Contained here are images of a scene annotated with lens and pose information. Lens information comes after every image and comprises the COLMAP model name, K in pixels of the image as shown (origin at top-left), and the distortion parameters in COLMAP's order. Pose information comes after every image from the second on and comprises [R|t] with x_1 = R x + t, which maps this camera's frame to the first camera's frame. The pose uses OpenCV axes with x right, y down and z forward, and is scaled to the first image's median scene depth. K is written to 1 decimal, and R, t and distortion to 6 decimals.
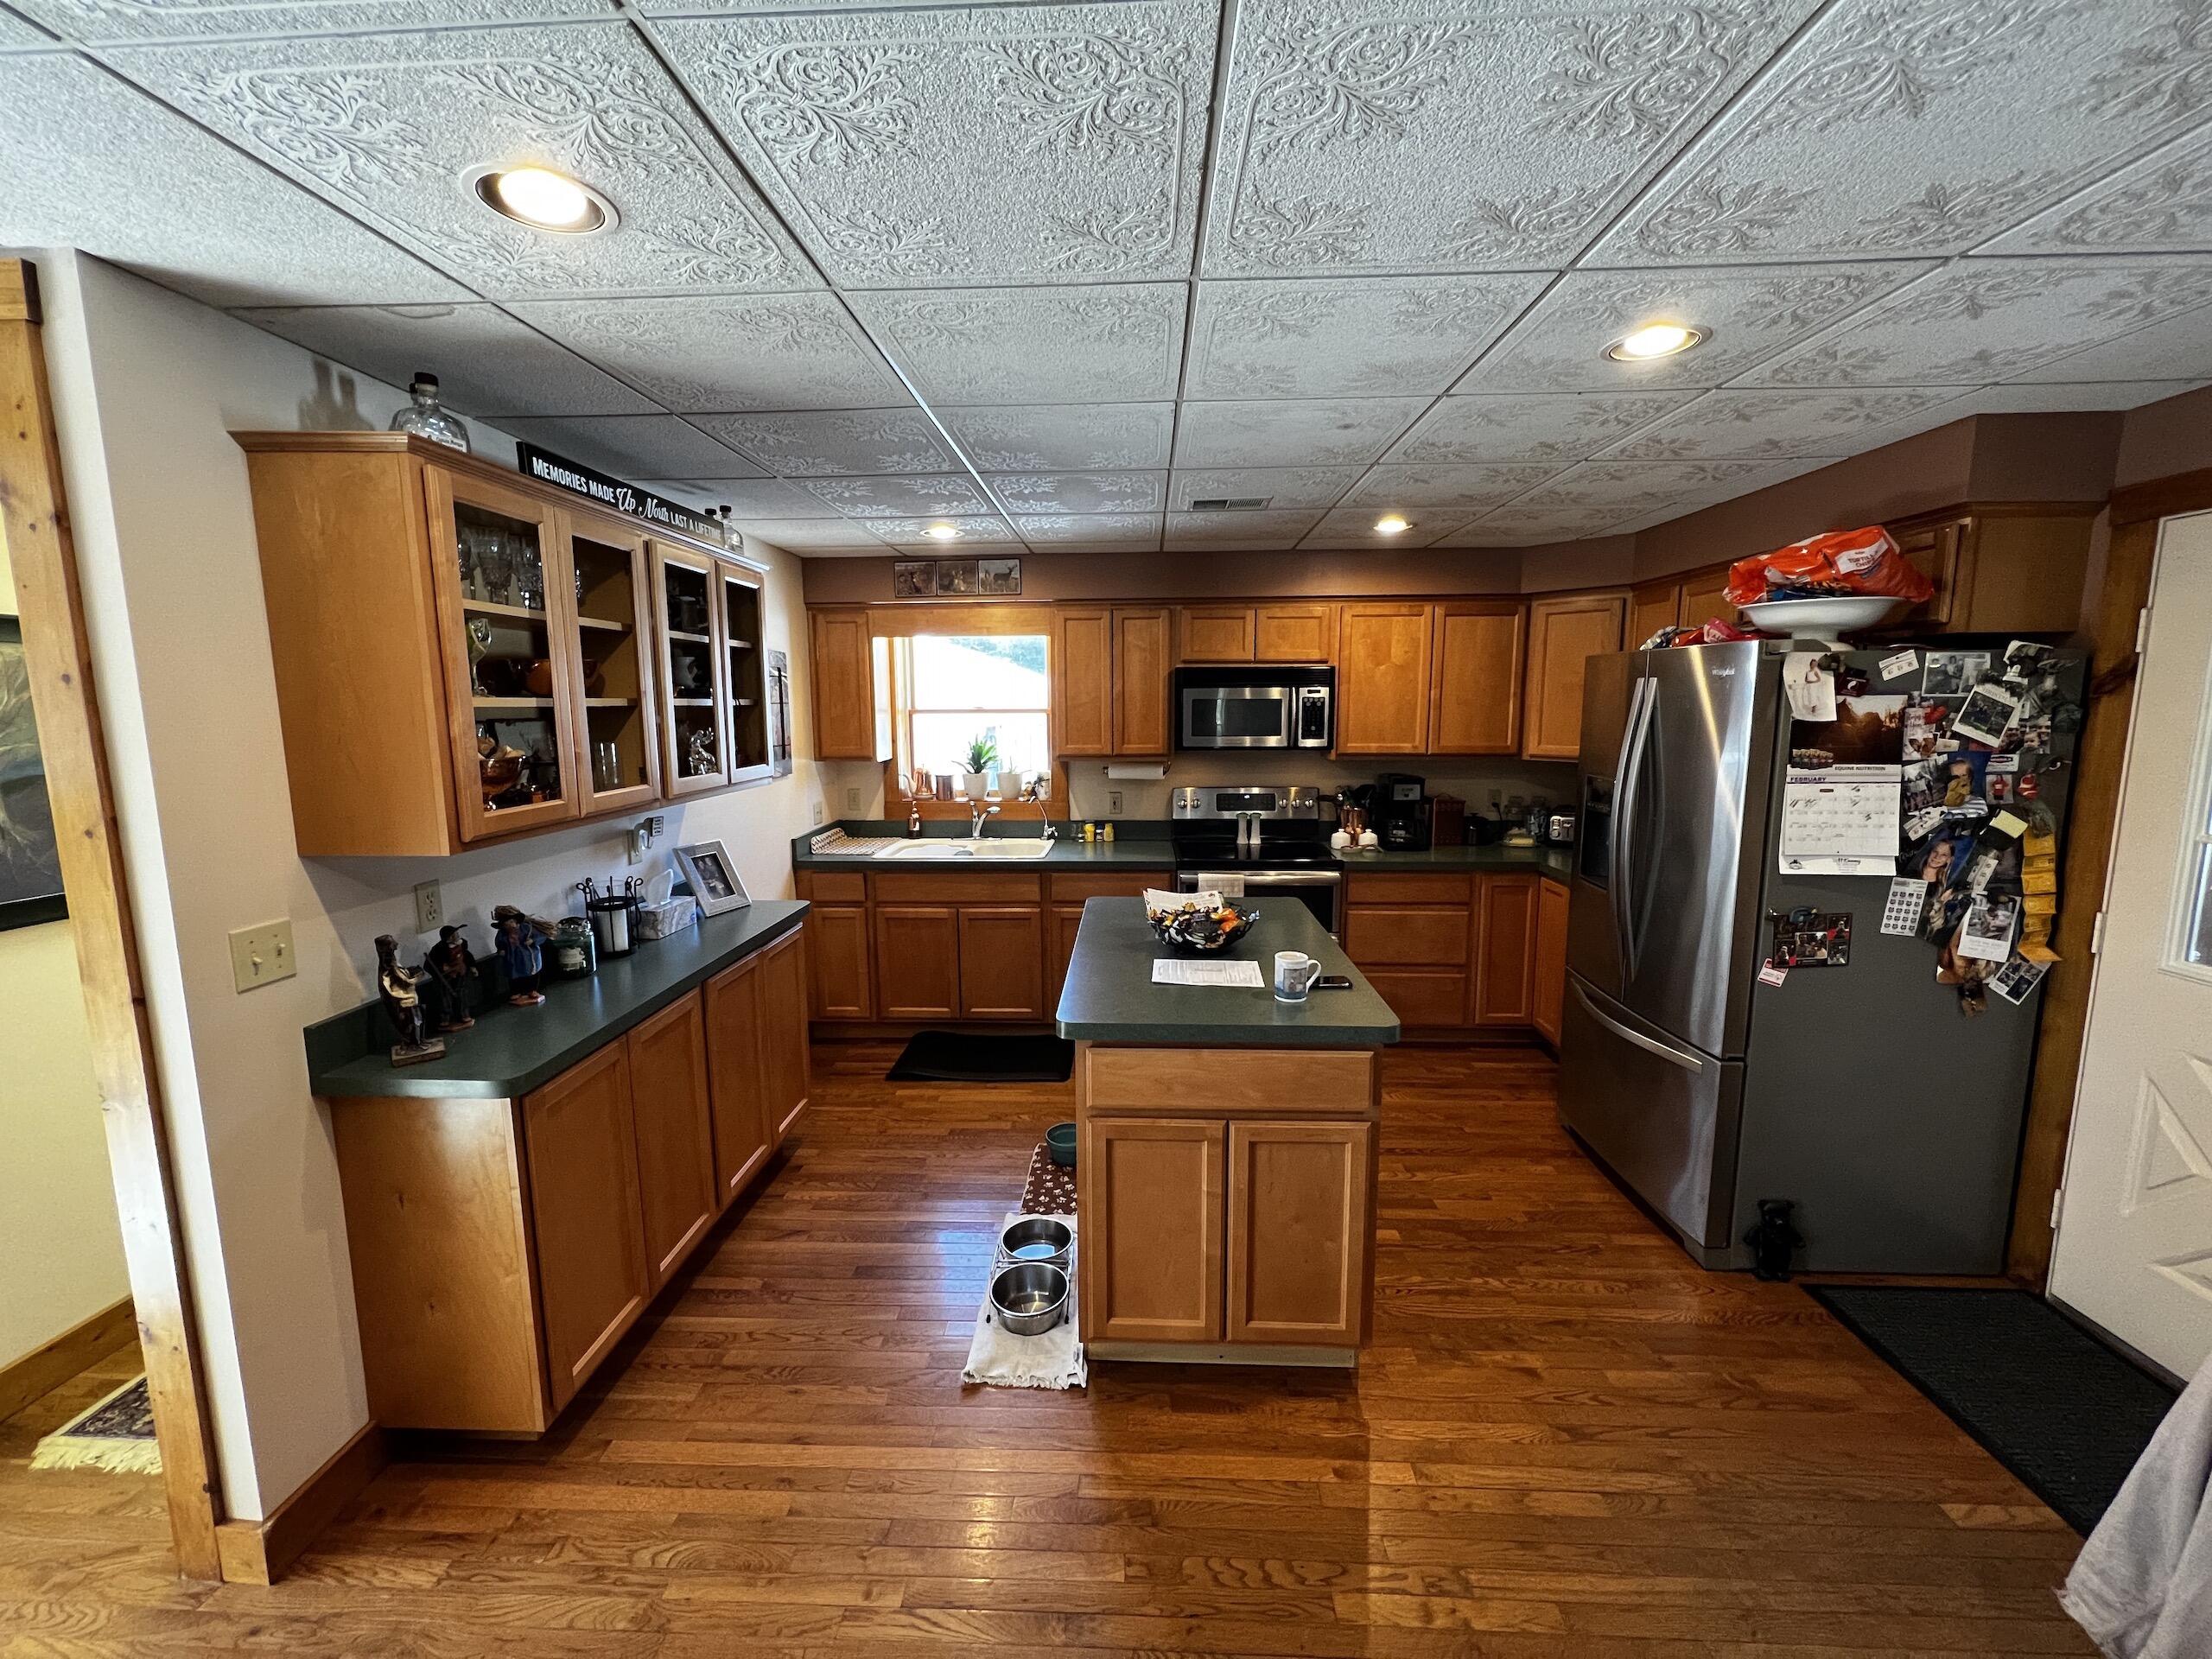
lens RADIAL K [[885.1, 0, 1106.0], [0, 885.1, 829.5], [0, 0, 1]] dist [0.001684, -0.000117]
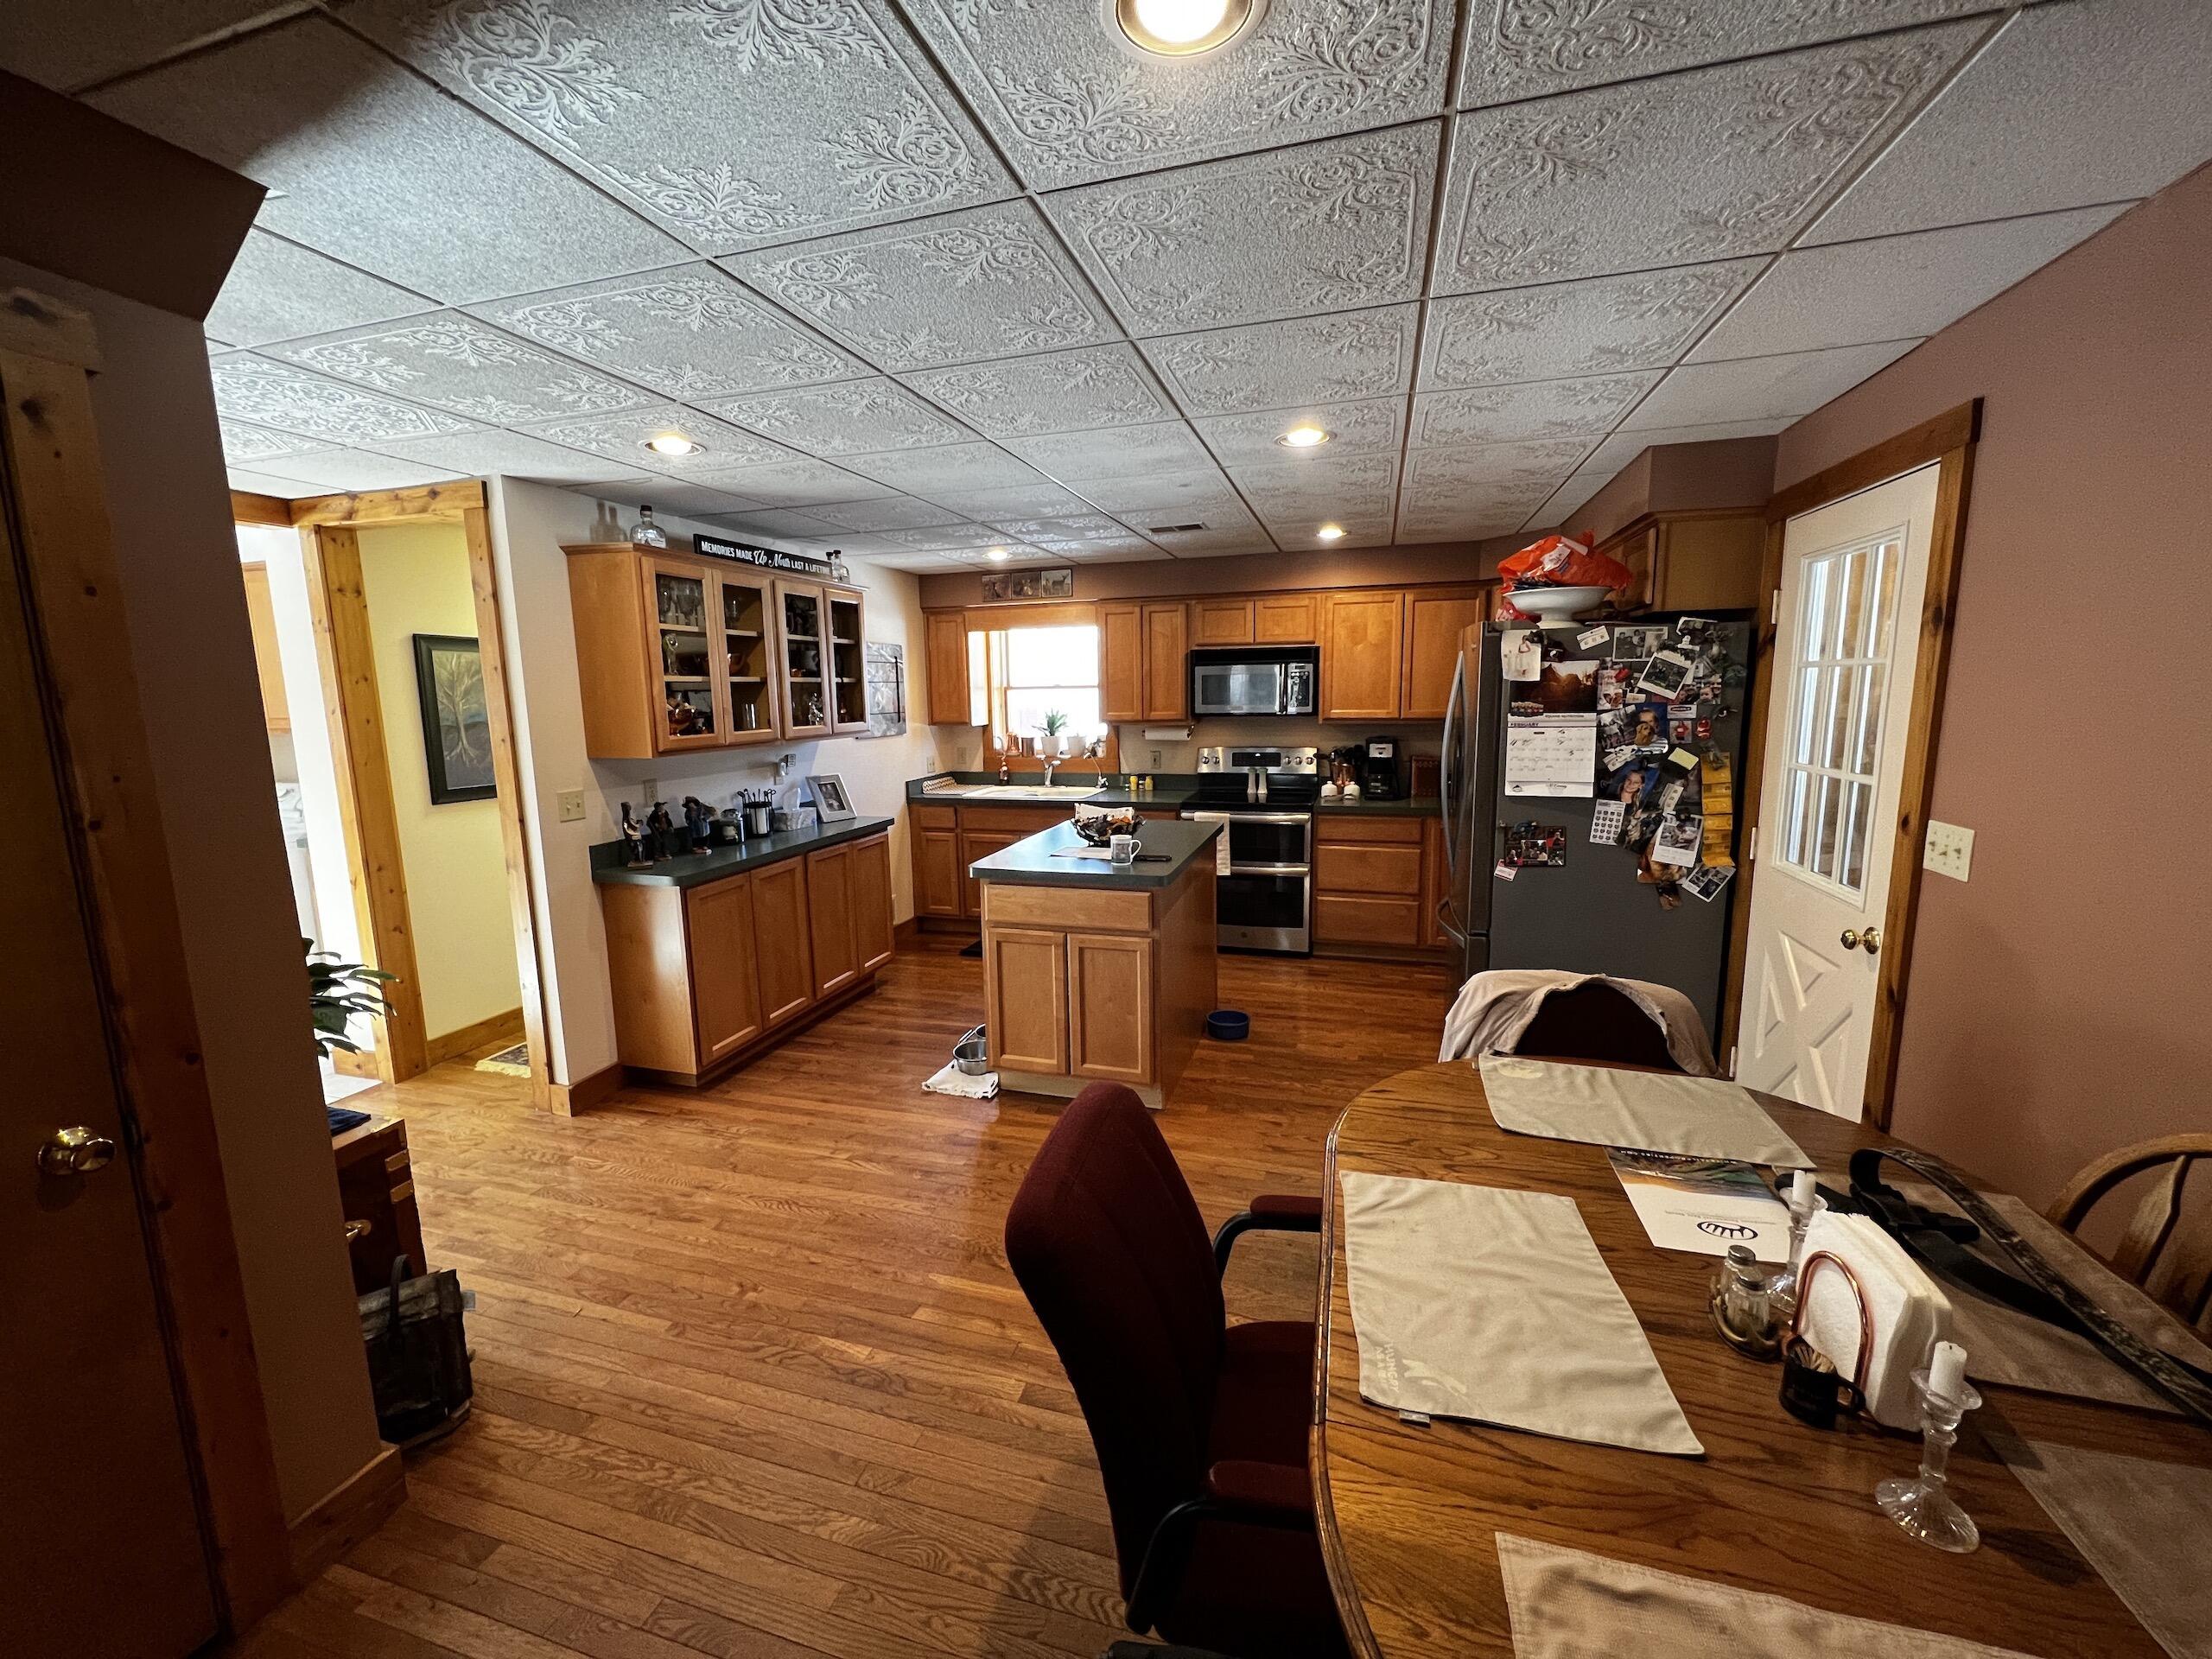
lens RADIAL K [[885.1, 0, 1106.0], [0, 885.1, 829.5], [0, 0, 1]] dist [0.001684, -0.000117]
pose [[0.969196, 0.027743, -0.244722, 0.507593], [-0.023426, 0.999515, 0.020532, 0.089497], [0.245173, -0.014167, 0.969376, -0.460095]]
